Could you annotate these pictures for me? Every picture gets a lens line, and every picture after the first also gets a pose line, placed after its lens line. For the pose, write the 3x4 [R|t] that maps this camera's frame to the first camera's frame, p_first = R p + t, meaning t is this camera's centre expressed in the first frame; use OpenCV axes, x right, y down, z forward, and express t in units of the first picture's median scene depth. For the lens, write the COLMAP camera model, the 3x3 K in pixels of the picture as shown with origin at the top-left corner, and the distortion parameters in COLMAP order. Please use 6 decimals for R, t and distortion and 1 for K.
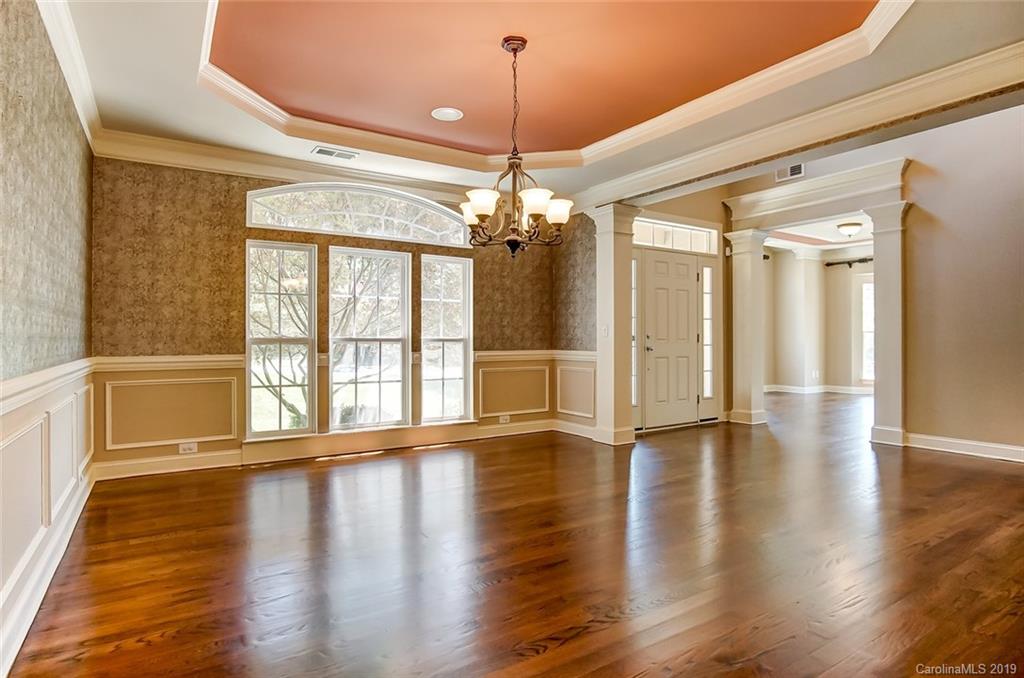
lens RADIAL K [[548.8, 0, 507.6], [0, 548.8, 334.5], [0, 0, 1]] dist [-0.033467, -0.000184]
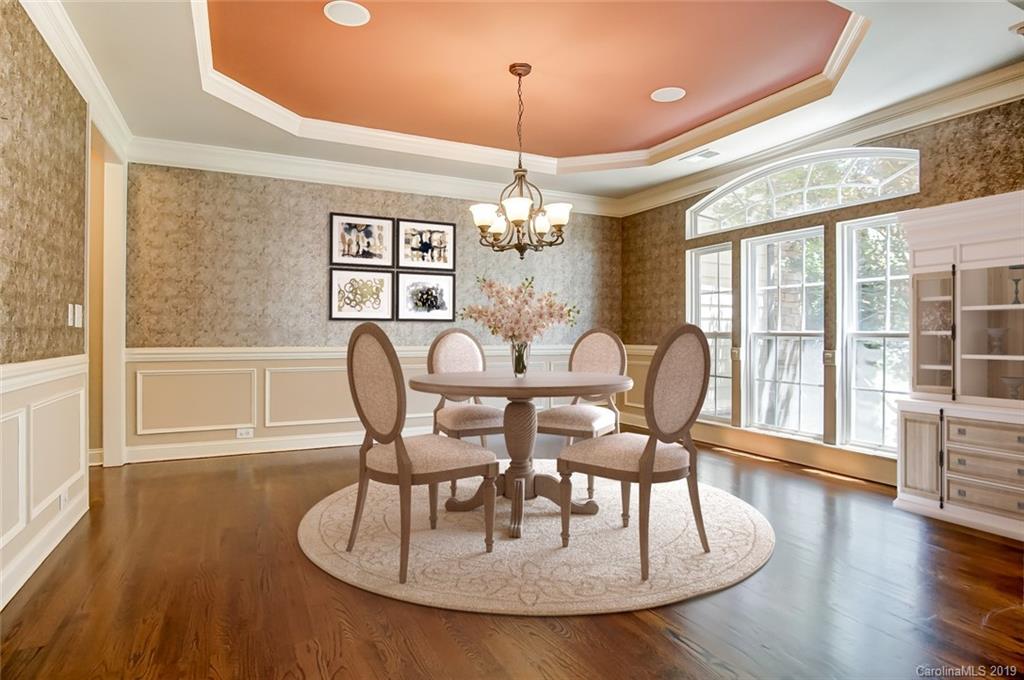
lens RADIAL K [[548.8, 0, 507.6], [0, 548.8, 335.5], [0, 0, 1]] dist [-0.033467, -0.000184]
pose [[-0.110609, 0.006791, -0.993841, 0.762367], [0.011762, 0.999916, 0.005523, 0.000547], [0.993794, -0.011078, -0.110680, 0.742078]]
